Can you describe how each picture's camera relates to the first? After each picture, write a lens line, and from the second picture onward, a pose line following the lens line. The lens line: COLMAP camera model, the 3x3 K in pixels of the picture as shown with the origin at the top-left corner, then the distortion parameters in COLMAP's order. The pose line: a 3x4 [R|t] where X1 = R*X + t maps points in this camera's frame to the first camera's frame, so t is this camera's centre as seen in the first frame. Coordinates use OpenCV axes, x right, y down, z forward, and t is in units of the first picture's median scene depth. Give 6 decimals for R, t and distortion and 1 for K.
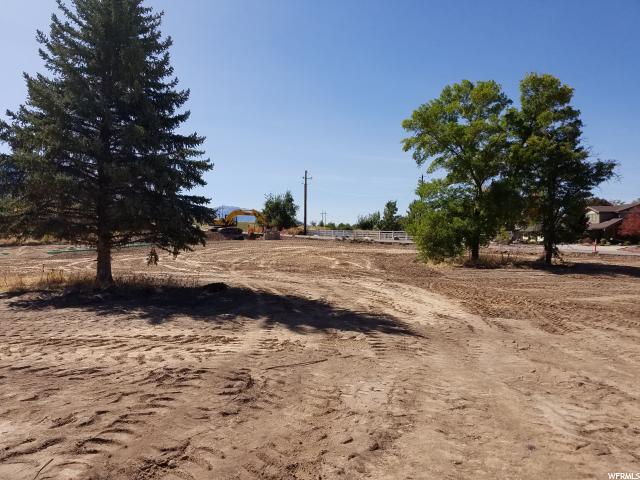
lens RADIAL K [[489.0, 0, 316.6], [0, 489.0, 247.7], [0, 0, 1]] dist [0.085029, -0.151585]
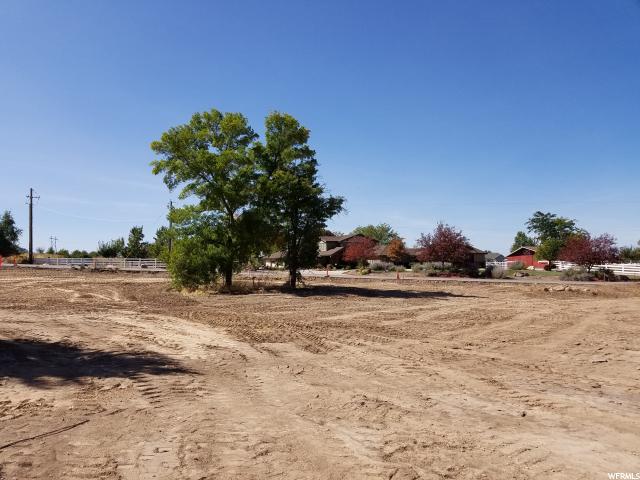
lens RADIAL K [[485.5, 0, 316.3], [0, 485.5, 267.0], [0, 0, 1]] dist [0.071999, -0.107992]
pose [[0.874601, -0.014792, 0.484617, -0.008769], [0.022775, 0.999685, -0.010589, -0.000446], [-0.484308, 0.020298, 0.874662, 0.029843]]
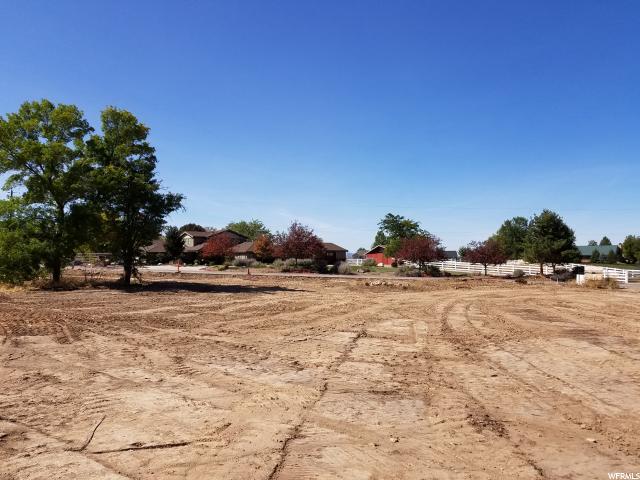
lens RADIAL K [[489.0, 0, 316.6], [0, 489.0, 247.7], [0, 0, 1]] dist [0.085029, -0.151585]
pose [[0.743097, 0.011346, 0.669088, 0.050492], [0.017905, 0.999161, -0.036829, 0.001477], [-0.668945, 0.039348, 0.742270, -0.085929]]
